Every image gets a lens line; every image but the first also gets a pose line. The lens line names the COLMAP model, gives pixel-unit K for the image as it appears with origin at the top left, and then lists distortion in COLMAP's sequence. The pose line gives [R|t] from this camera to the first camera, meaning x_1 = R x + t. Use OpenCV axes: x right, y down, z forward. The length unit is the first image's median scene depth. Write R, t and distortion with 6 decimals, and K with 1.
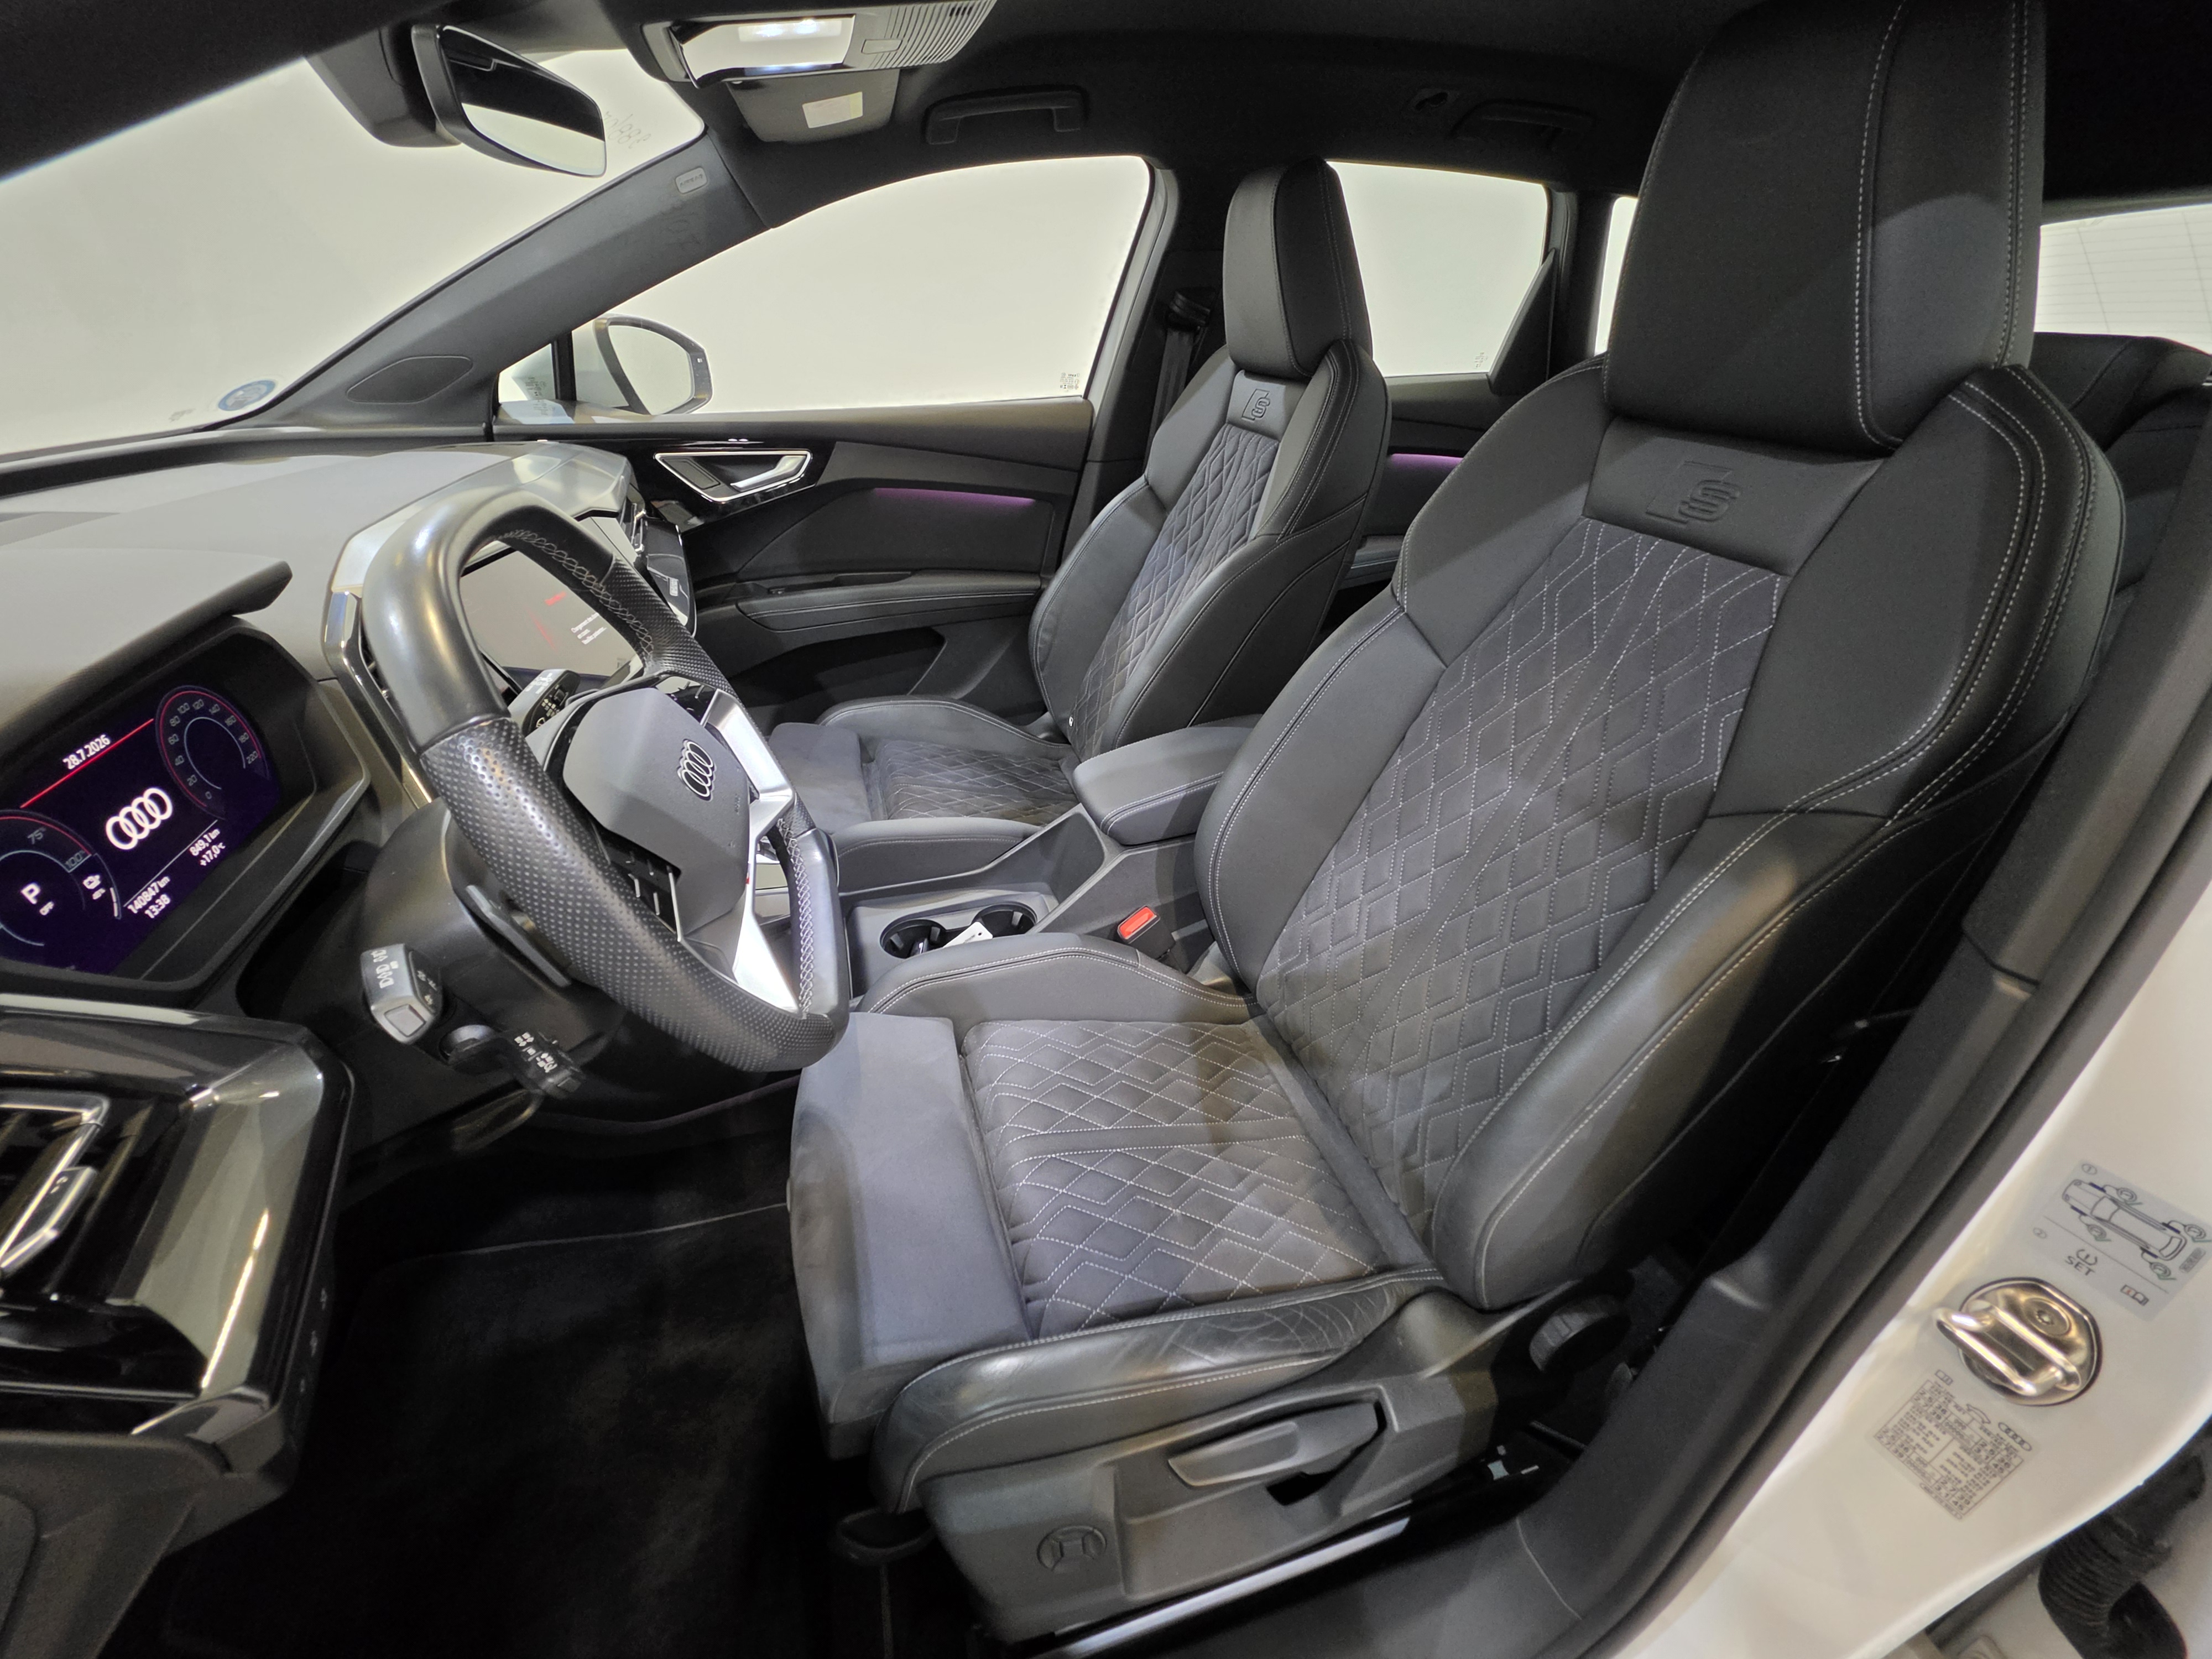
lens RADIAL K [[881.8, 0, 1106.0], [0, 881.8, 829.5], [0, 0, 1]] dist [-0.009580, 0.000281]
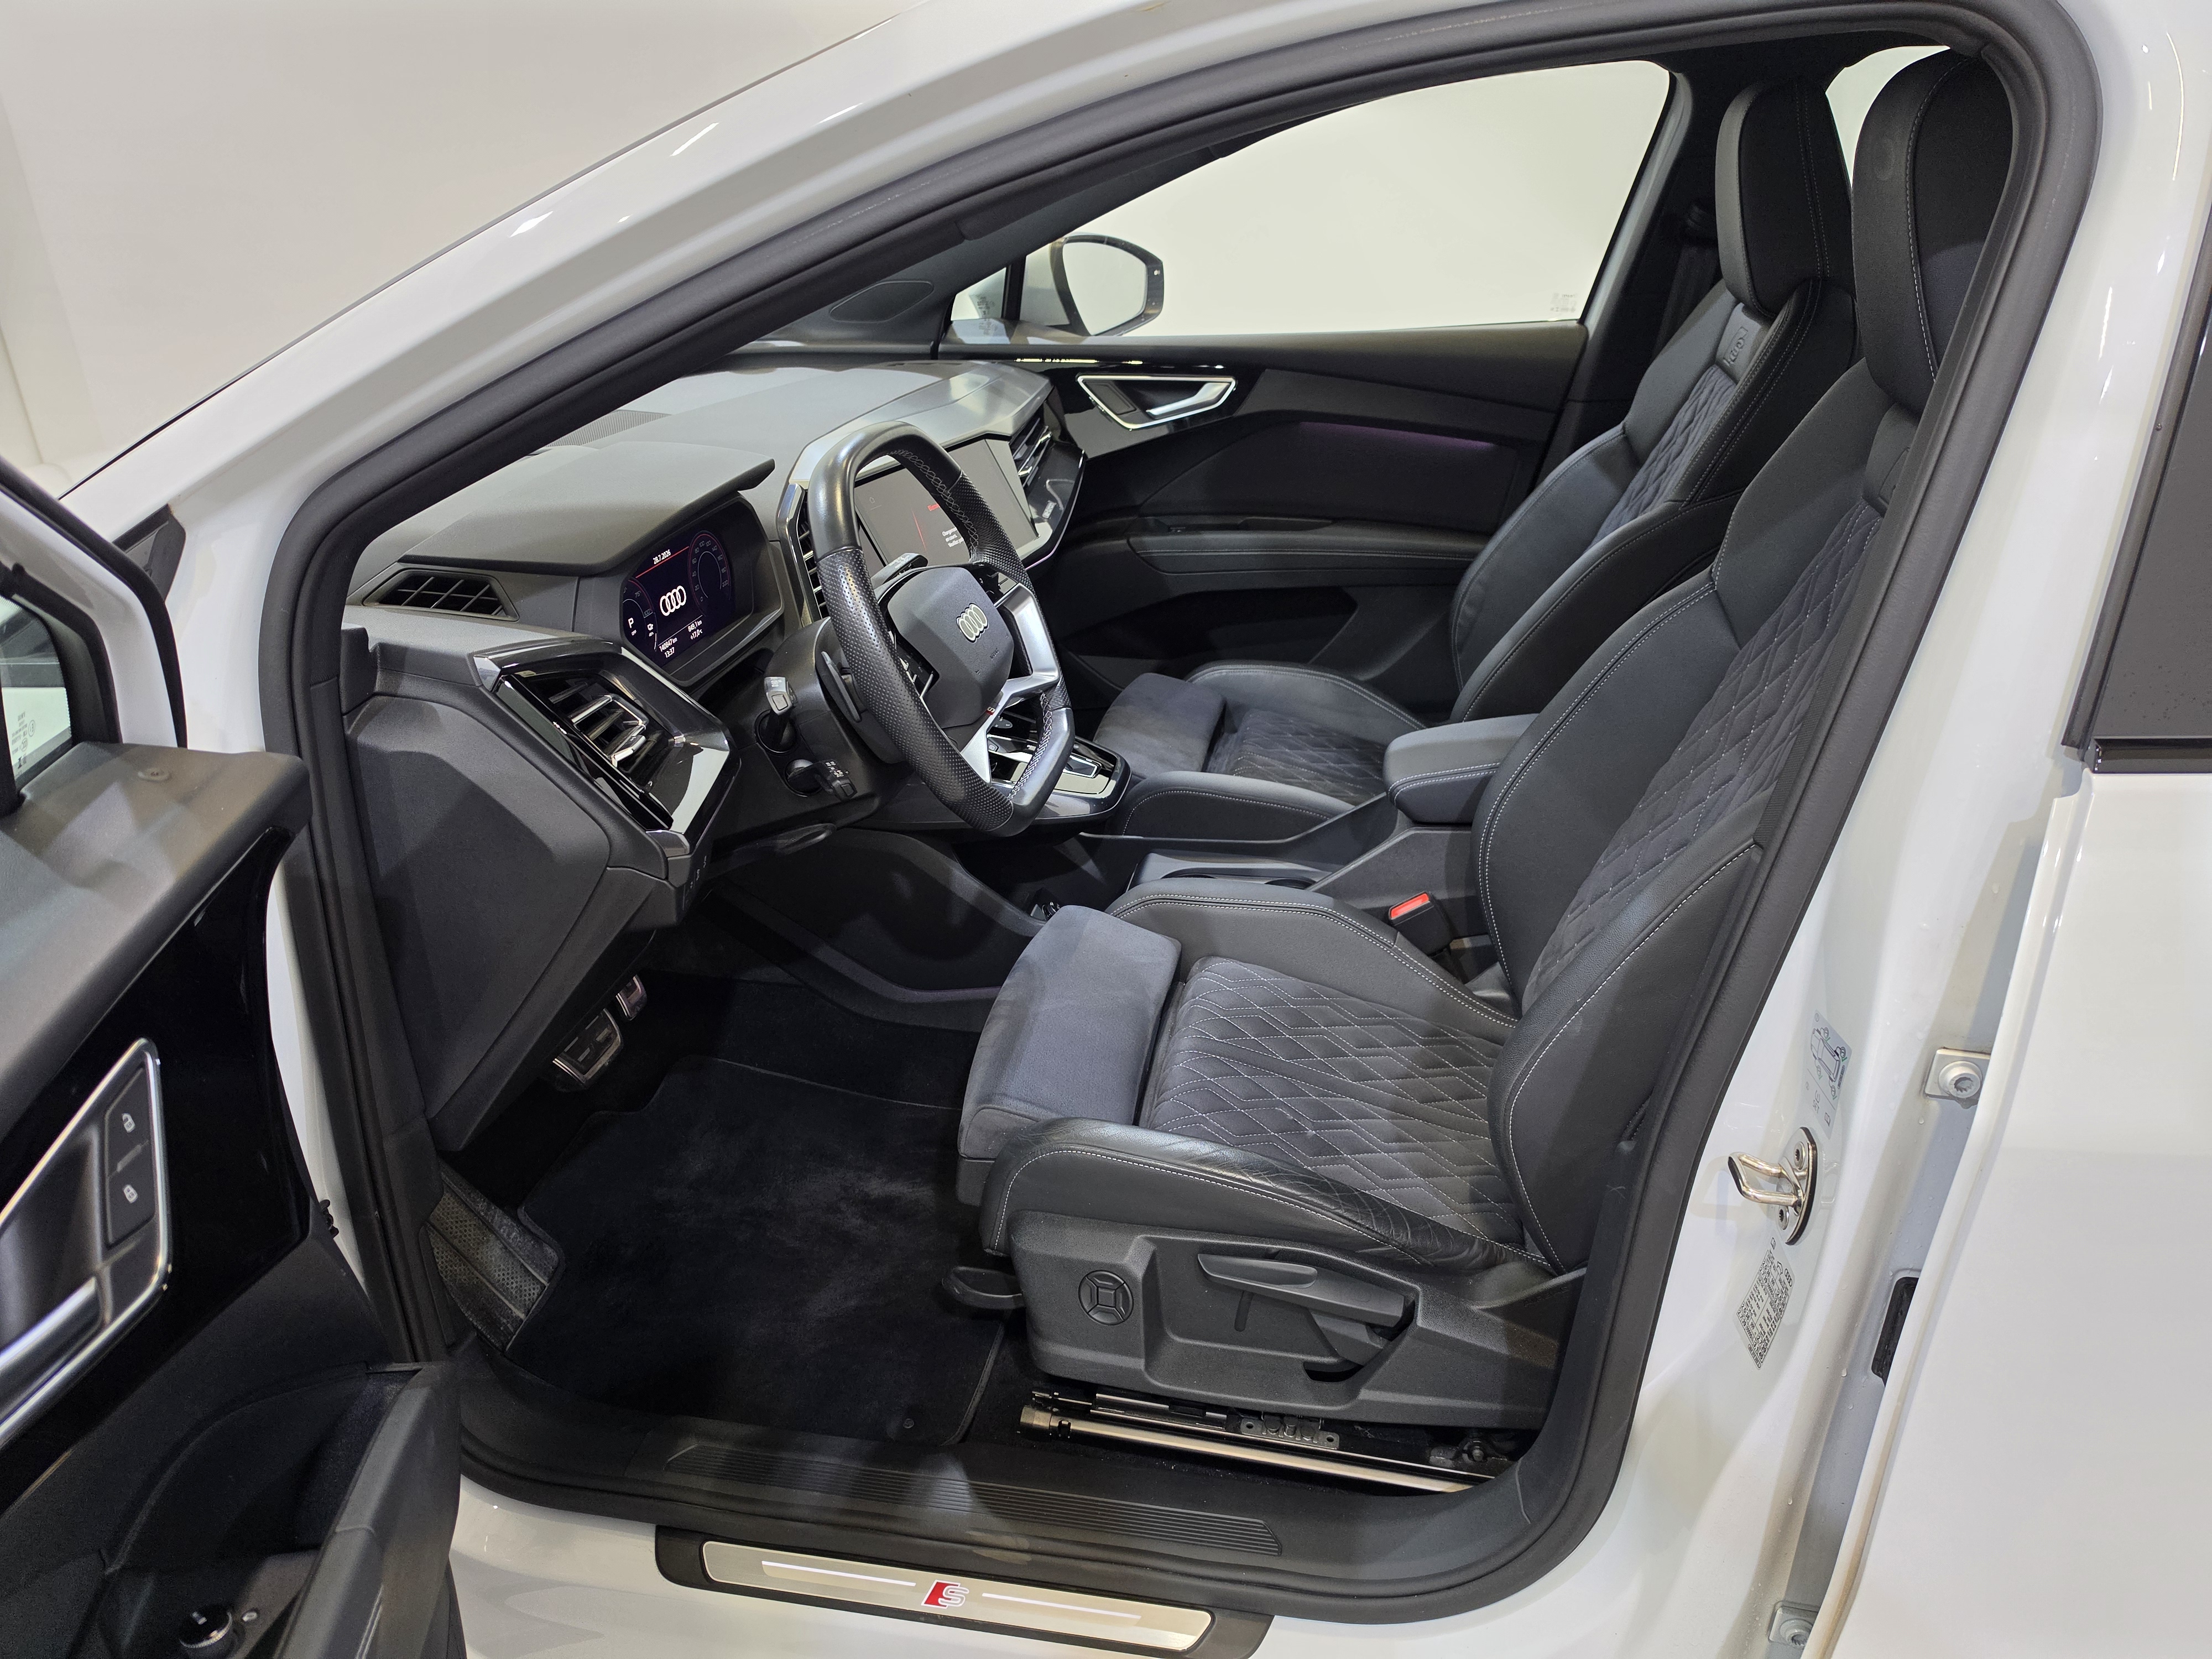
lens RADIAL K [[1509.9, 0, 1113.4], [0, 1509.9, 826.8], [0, 0, 1]] dist [0.035391, -0.049247]
pose [[0.882657, 0.165165, -0.440043, 0.348039], [-0.208080, 0.976794, -0.050748, 0.134036], [0.421450, 0.136357, 0.896542, -0.418832]]
